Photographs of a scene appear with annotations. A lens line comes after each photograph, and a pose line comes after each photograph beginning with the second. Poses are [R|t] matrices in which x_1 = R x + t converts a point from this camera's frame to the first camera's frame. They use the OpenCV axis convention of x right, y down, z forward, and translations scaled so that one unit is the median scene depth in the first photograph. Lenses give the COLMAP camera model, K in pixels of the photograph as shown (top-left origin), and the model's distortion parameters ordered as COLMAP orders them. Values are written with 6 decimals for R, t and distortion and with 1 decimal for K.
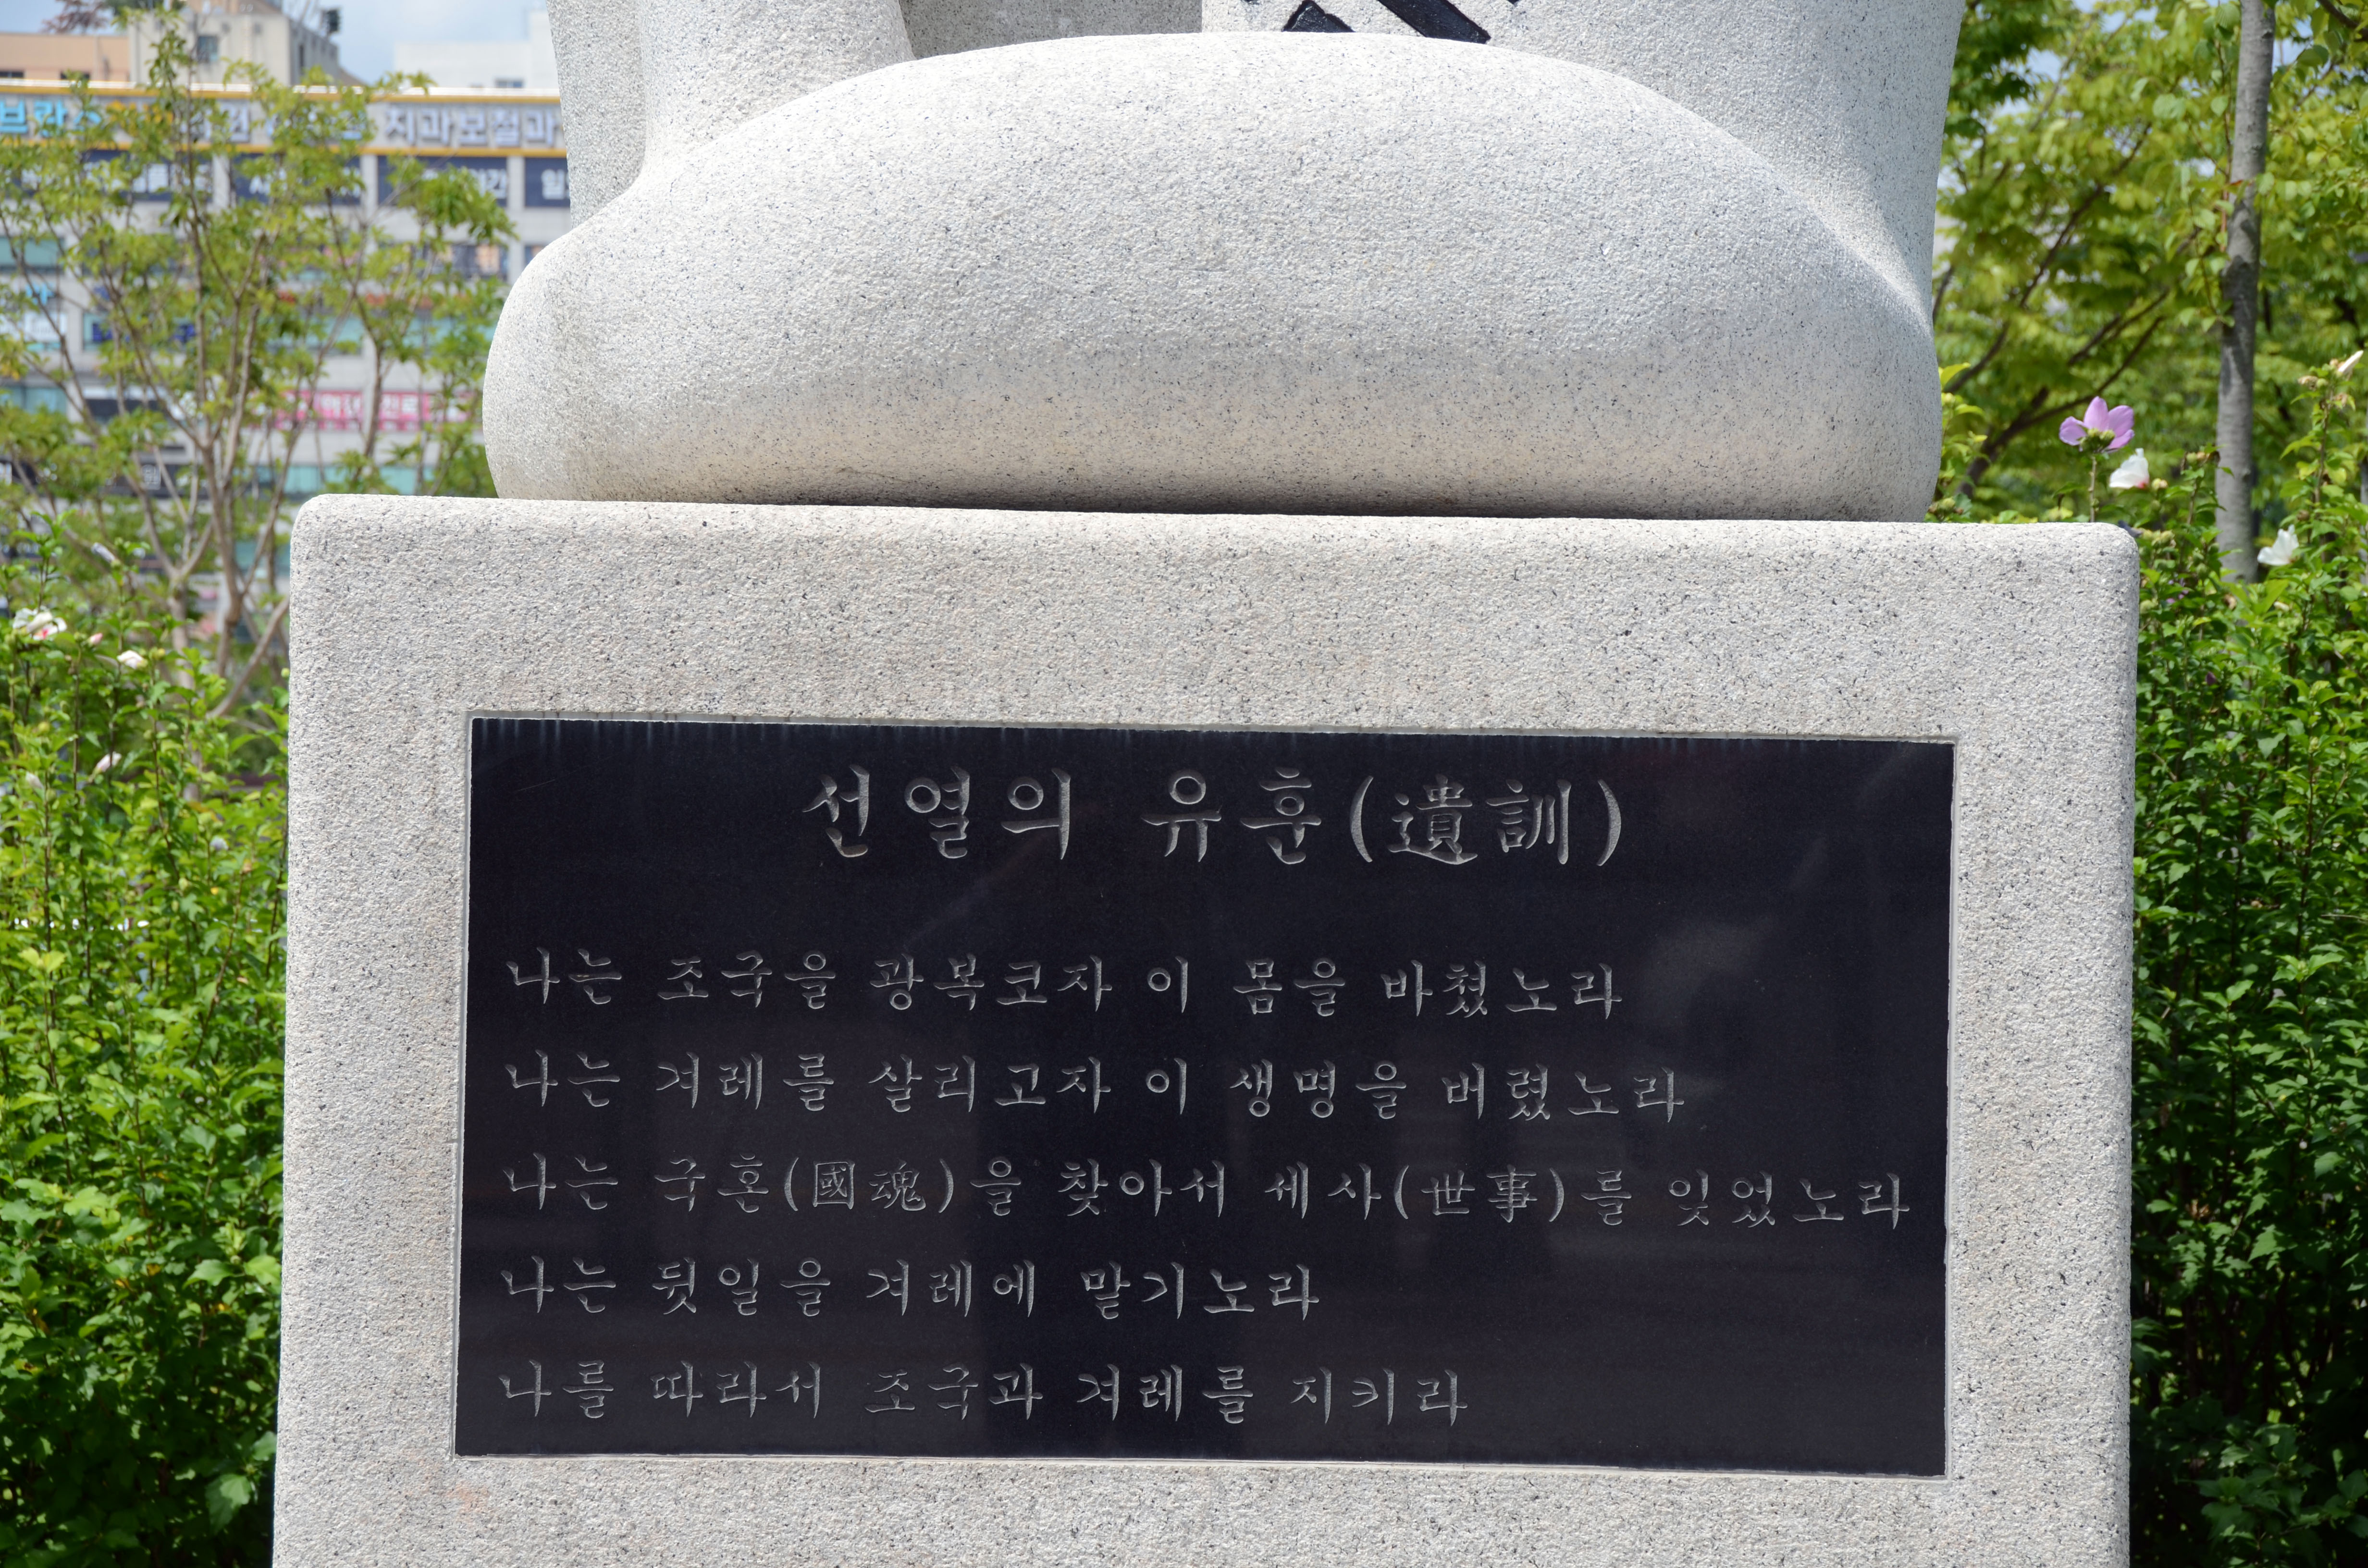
lens RADIAL K [[4688.6, 0, 1181.7], [0, 4688.6, 785.6], [0, 0, 1]] dist [0.121345, 0.000000]
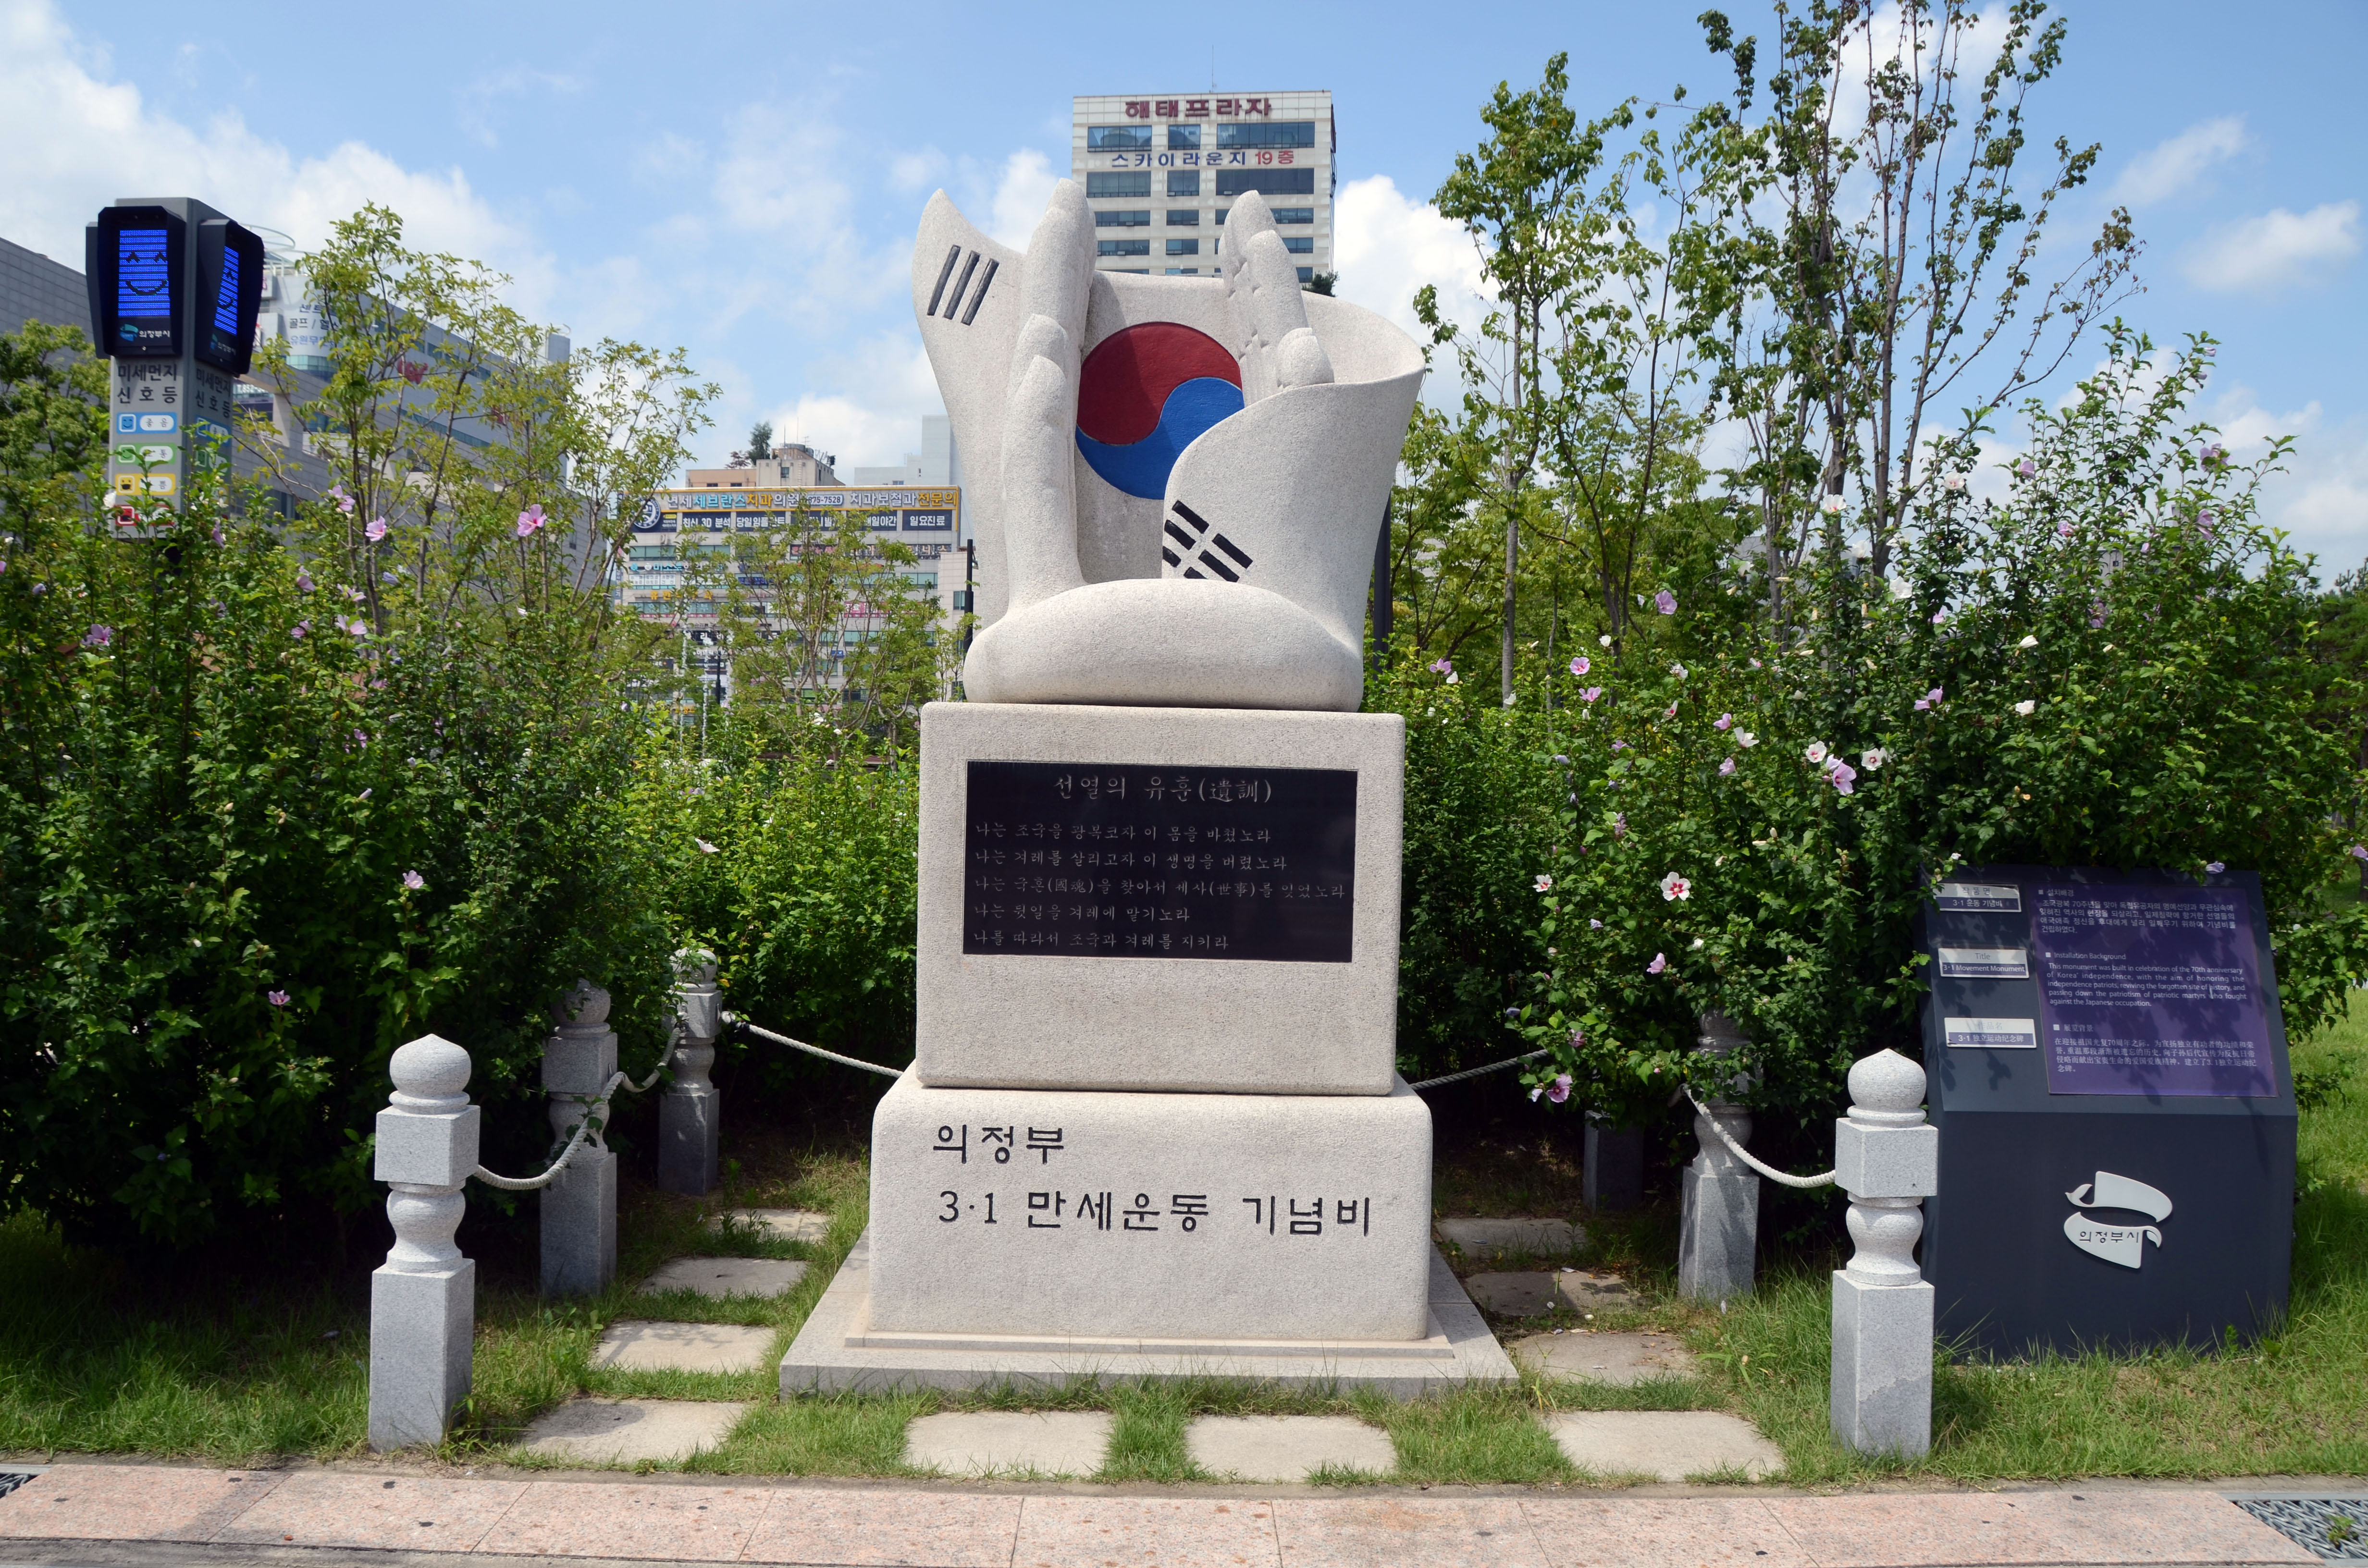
lens RADIAL K [[1829.4, 0, 1179.4], [0, 1829.4, 809.6], [0, 0, 1]] dist [-0.111992, 0.063656]
pose [[0.999919, 0.007801, 0.010084, 0.005625], [-0.008060, 0.999634, 0.025837, -0.014469], [-0.009879, -0.025916, 0.999615, -0.468423]]
